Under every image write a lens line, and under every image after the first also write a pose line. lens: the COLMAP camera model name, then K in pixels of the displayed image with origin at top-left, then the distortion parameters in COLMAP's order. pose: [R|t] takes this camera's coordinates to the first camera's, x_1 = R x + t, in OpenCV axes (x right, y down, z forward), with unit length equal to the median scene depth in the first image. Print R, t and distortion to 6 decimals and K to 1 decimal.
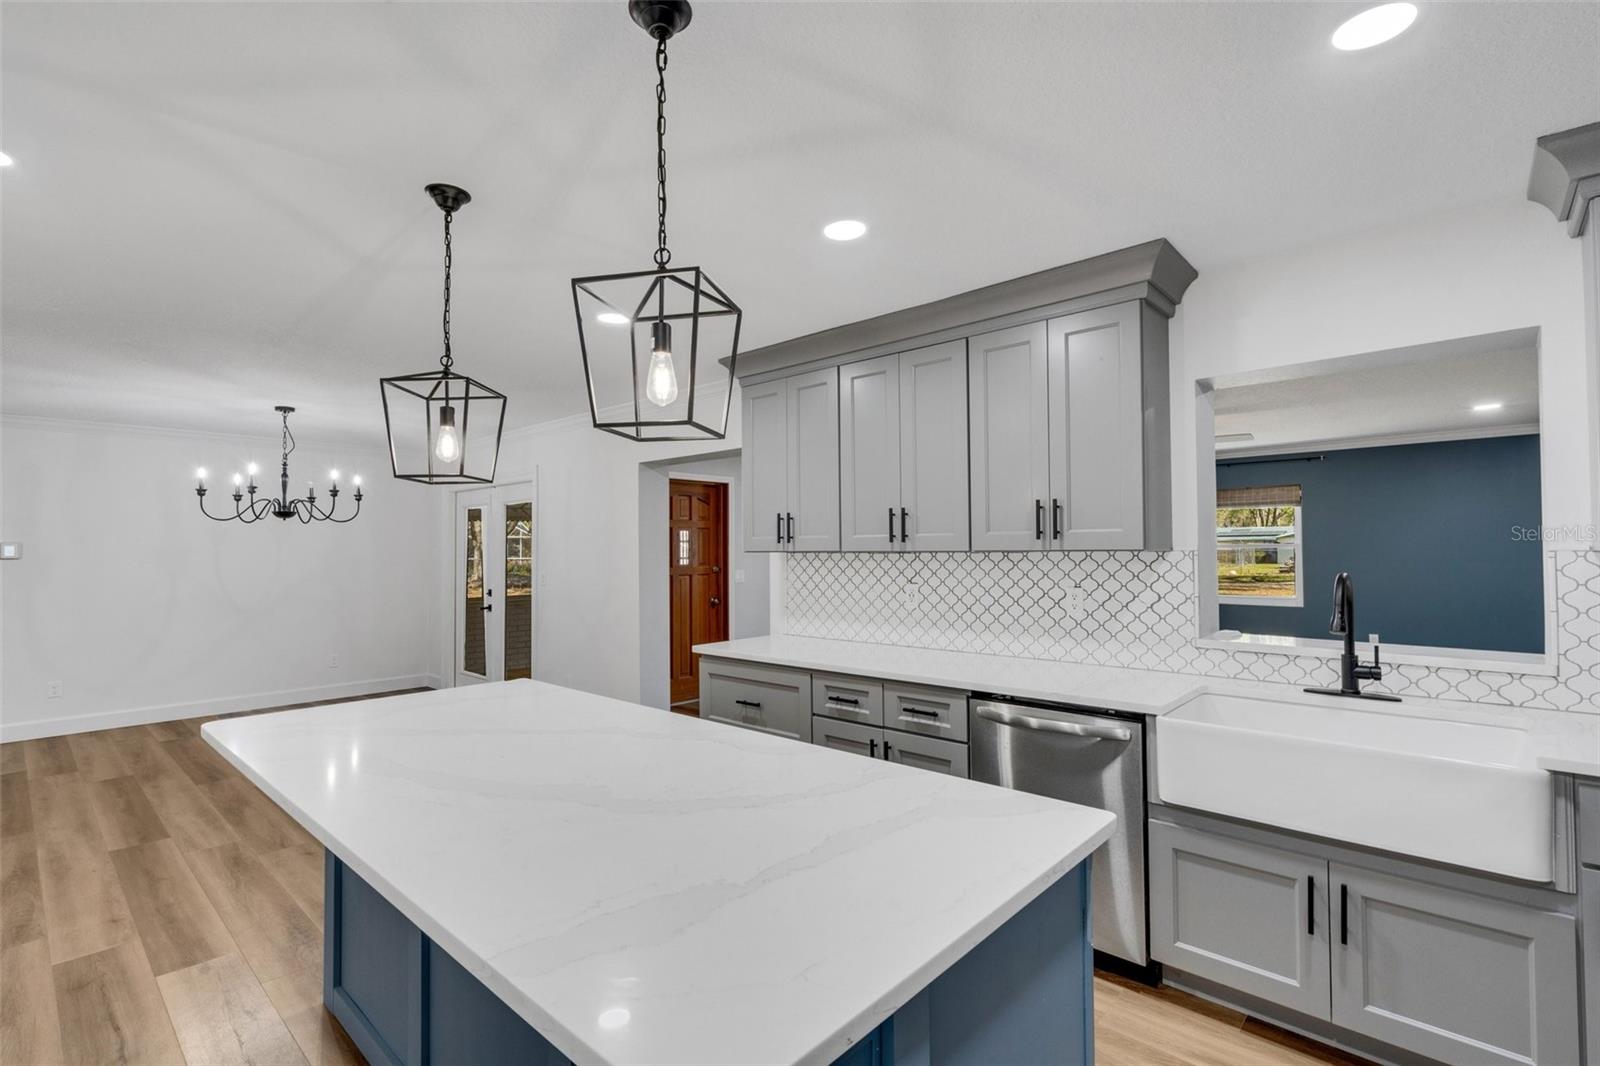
lens RADIAL K [[738.5, 0, 796.9], [0, 738.5, 533.6], [0, 0, 1]] dist [-0.006740, 0.003423]
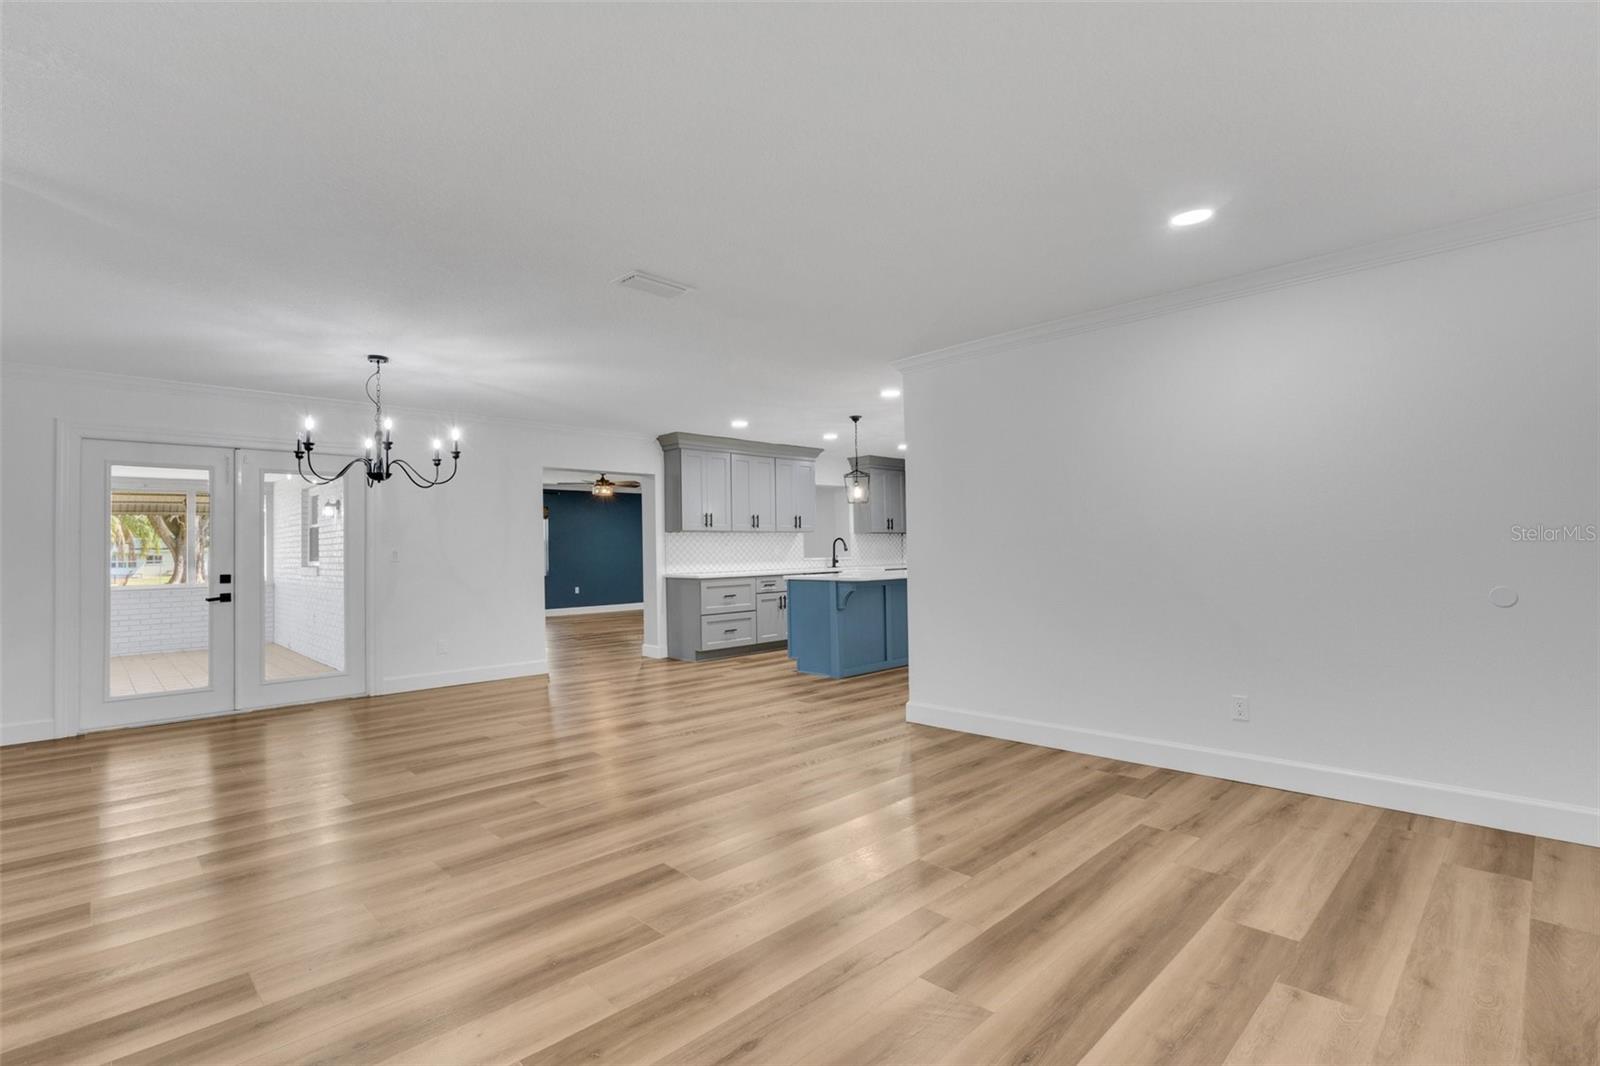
lens RADIAL K [[738.5, 0, 803.7], [0, 738.5, 540.3], [0, 0, 1]] dist [-0.006740, 0.003423]
pose [[0.052872, 0.017712, 0.998444, -2.440771], [-0.005529, 0.999833, -0.017443, 0.099221], [-0.998586, -0.004598, 0.052961, 0.673279]]
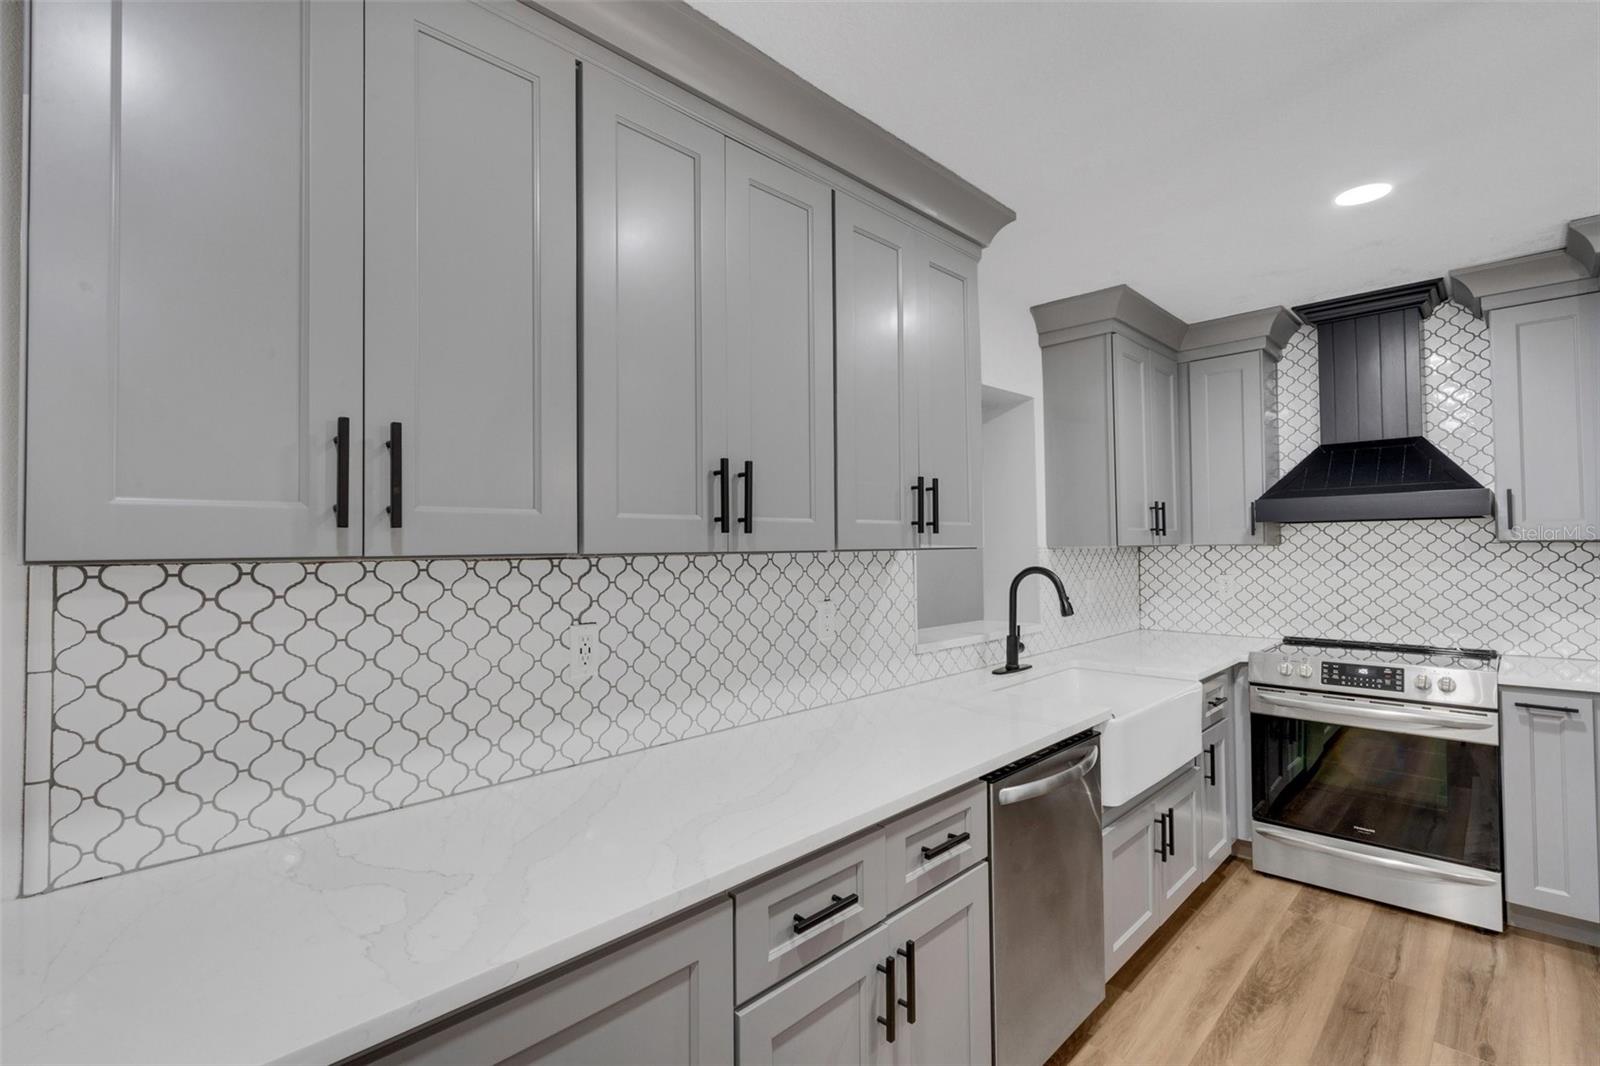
lens RADIAL K [[738.5, 0, 802.7], [0, 738.5, 532.6], [0, 0, 1]] dist [-0.006740, 0.003423]
pose [[0.029968, 0.024873, 0.999241, -0.324202], [-0.012451, 0.999622, -0.024509, 0.021700], [-0.999473, -0.011707, 0.030267, 0.922518]]
